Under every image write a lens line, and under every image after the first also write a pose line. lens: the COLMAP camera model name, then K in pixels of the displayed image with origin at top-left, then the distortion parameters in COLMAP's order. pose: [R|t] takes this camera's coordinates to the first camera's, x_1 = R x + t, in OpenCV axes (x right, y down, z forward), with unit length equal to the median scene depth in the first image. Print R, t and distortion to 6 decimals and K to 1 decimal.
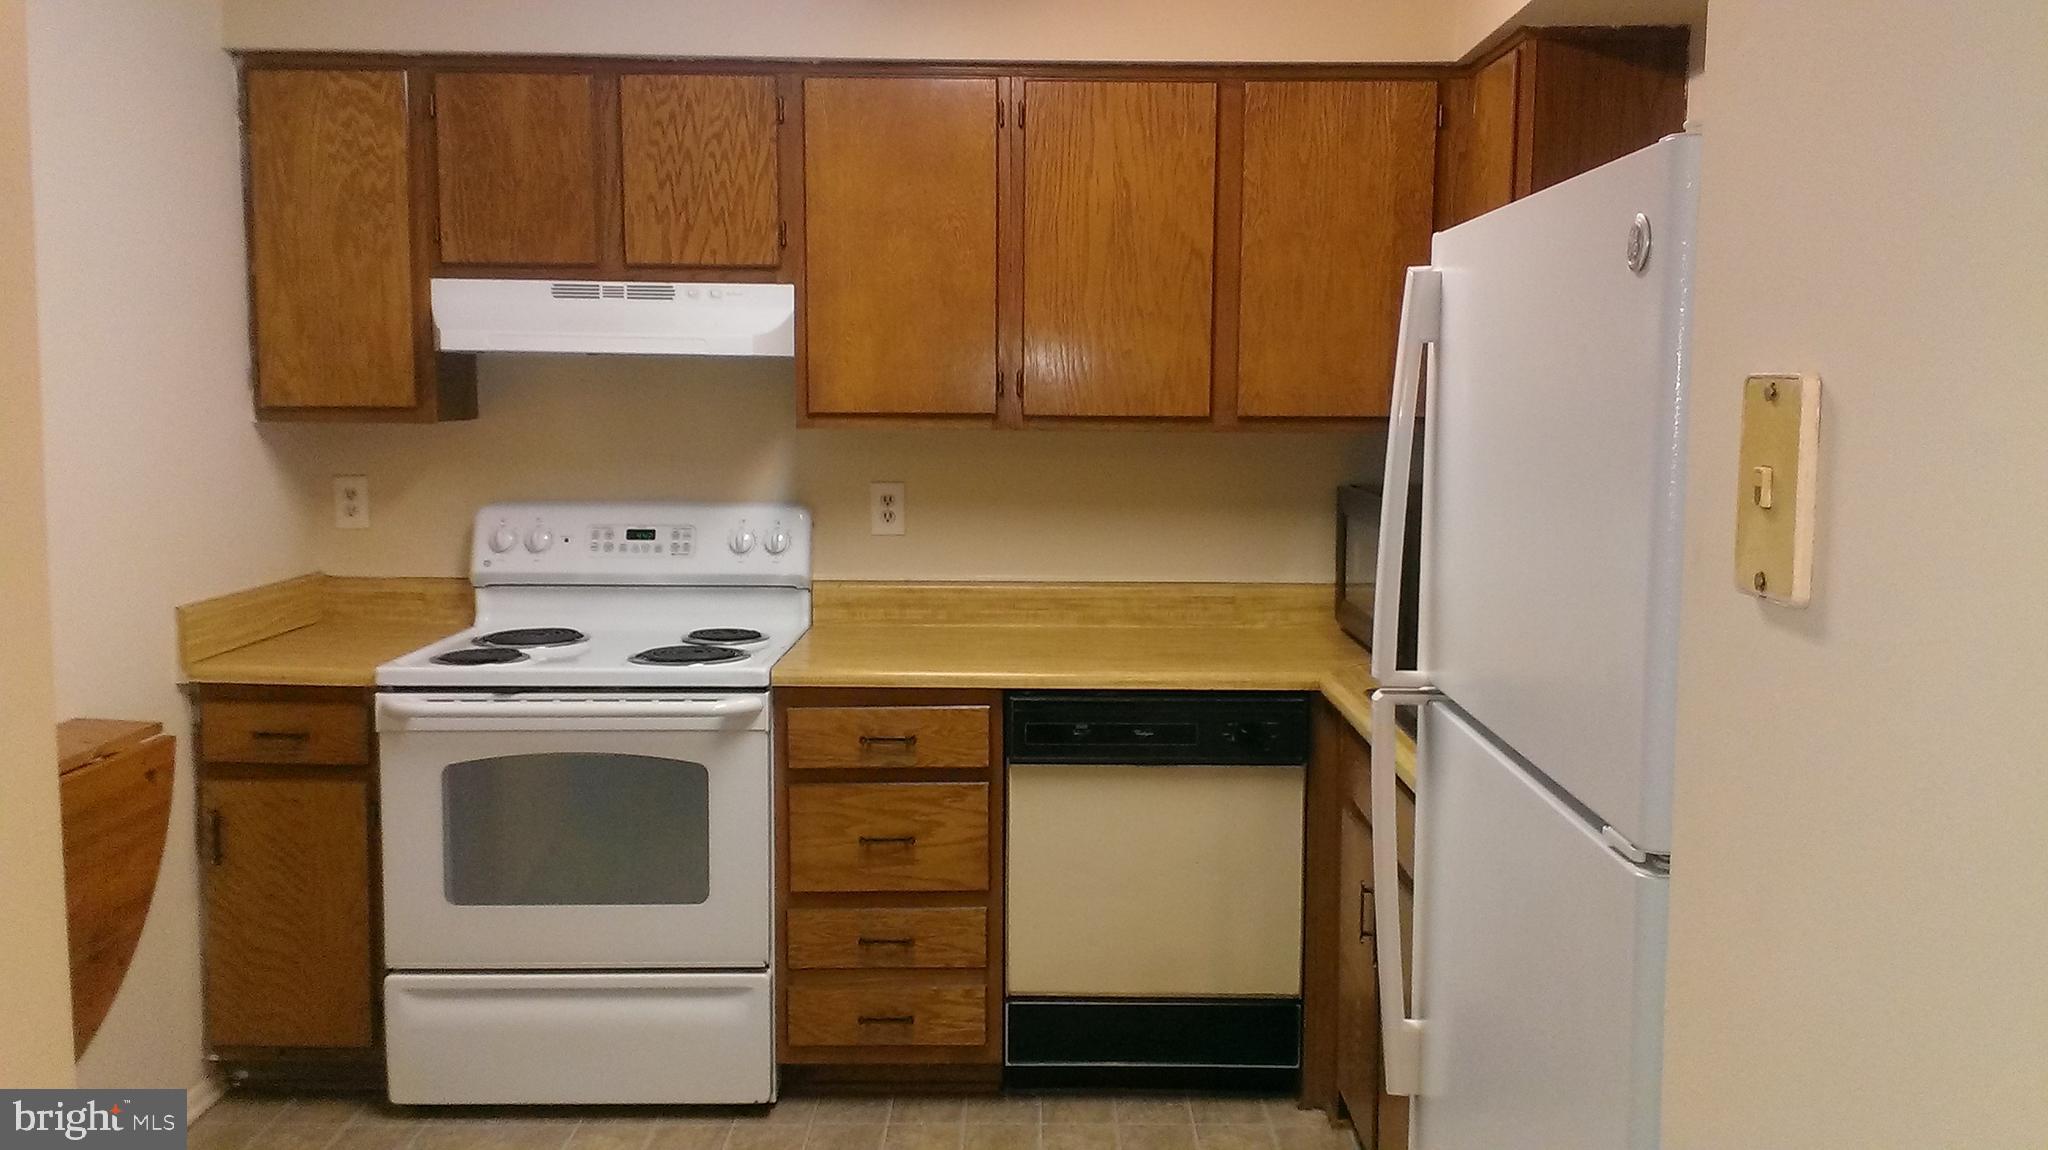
lens RADIAL K [[1703.1, 0, 1053.1], [0, 1703.1, 543.3], [0, 0, 1]] dist [0.063616, -0.096703]
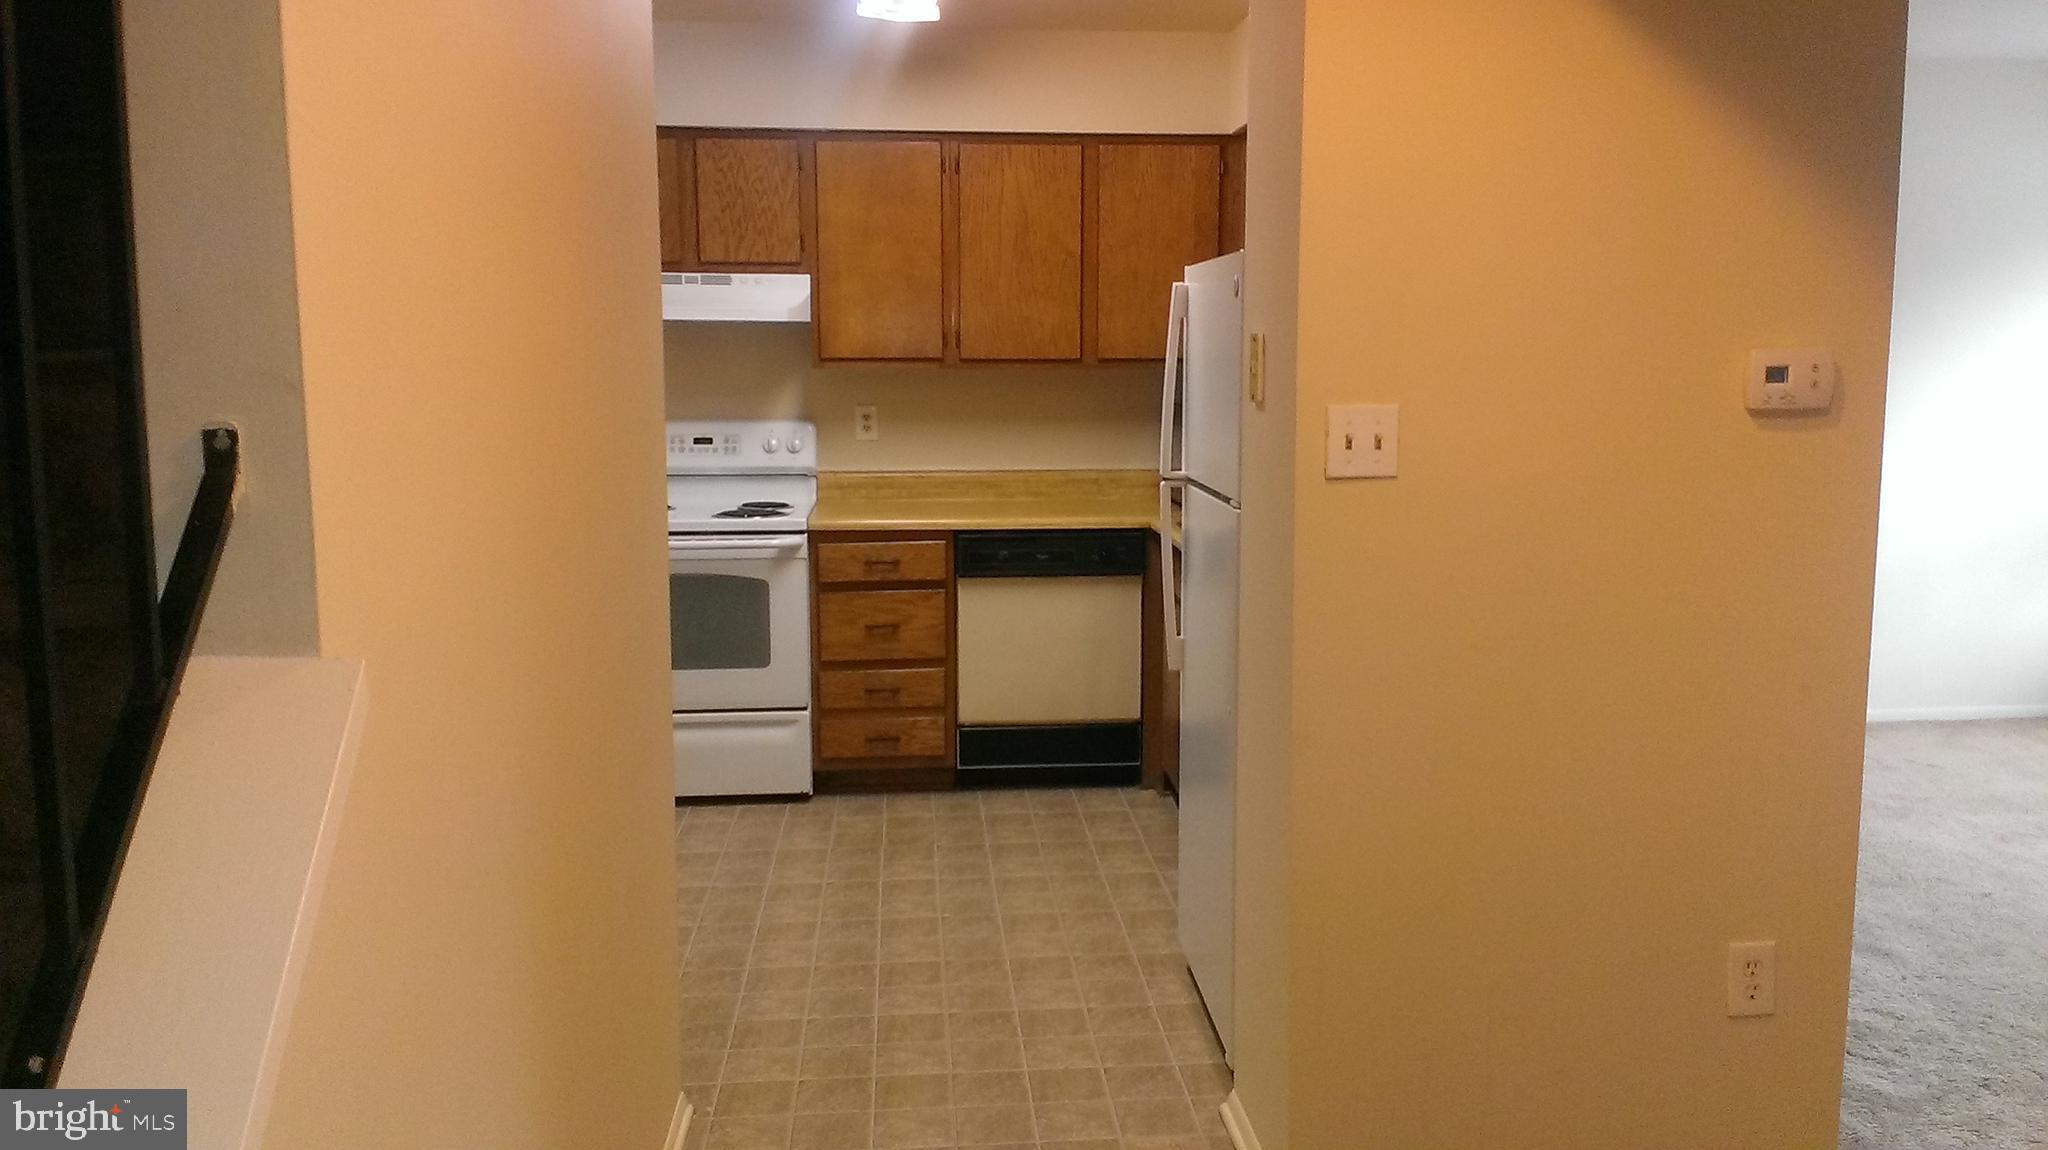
lens RADIAL K [[1703.1, 0, 1053.1], [0, 1703.1, 543.3], [0, 0, 1]] dist [0.063616, -0.096703]
pose [[0.996881, -0.015442, 0.077390, -0.057243], [0.013429, 0.999560, 0.026460, 0.053796], [-0.077764, -0.025339, 0.996650, -0.568398]]
